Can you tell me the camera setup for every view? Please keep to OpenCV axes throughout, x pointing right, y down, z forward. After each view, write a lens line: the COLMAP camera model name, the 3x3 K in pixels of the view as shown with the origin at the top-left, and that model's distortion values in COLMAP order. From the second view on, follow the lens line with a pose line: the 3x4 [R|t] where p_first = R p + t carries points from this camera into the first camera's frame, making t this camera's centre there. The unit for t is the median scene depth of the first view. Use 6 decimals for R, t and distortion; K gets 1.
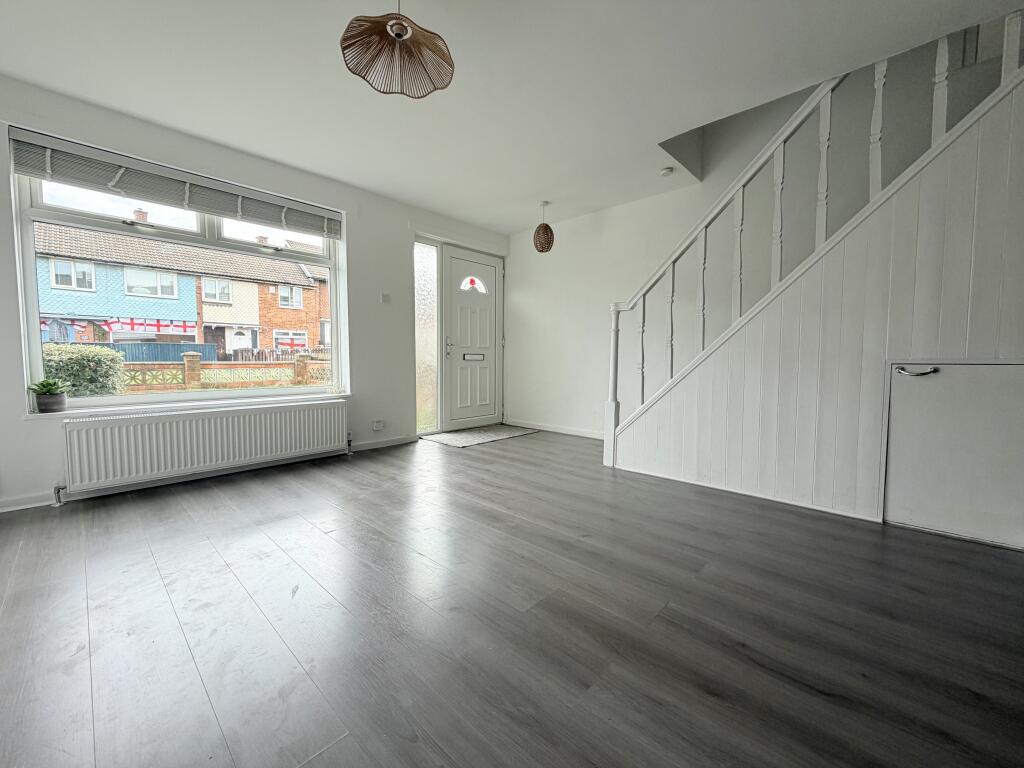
lens RADIAL K [[410.3, 0, 507.4], [0, 410.3, 381.3], [0, 0, 1]] dist [0.001099, 0.000165]
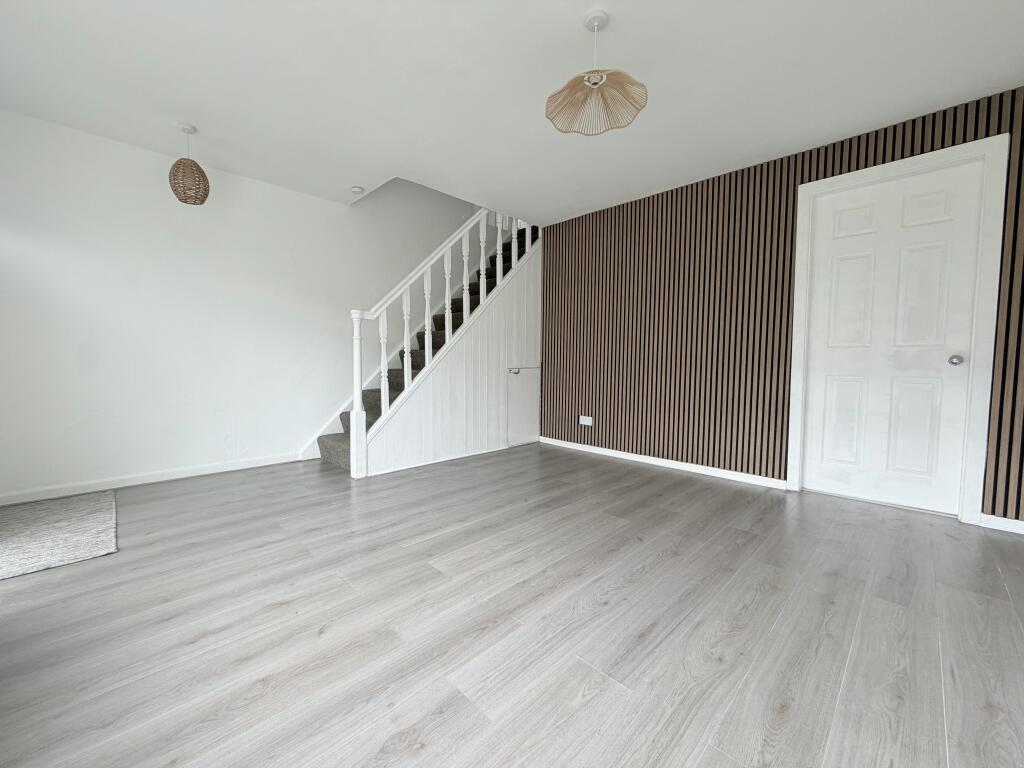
lens RADIAL K [[410.3, 0, 507.2], [0, 410.3, 383.4], [0, 0, 1]] dist [0.001099, 0.000165]
pose [[0.027764, -0.059320, 0.997853, -0.901648], [0.047432, 0.997191, 0.057961, -0.072190], [-0.998489, 0.045721, 0.030500, 0.787569]]
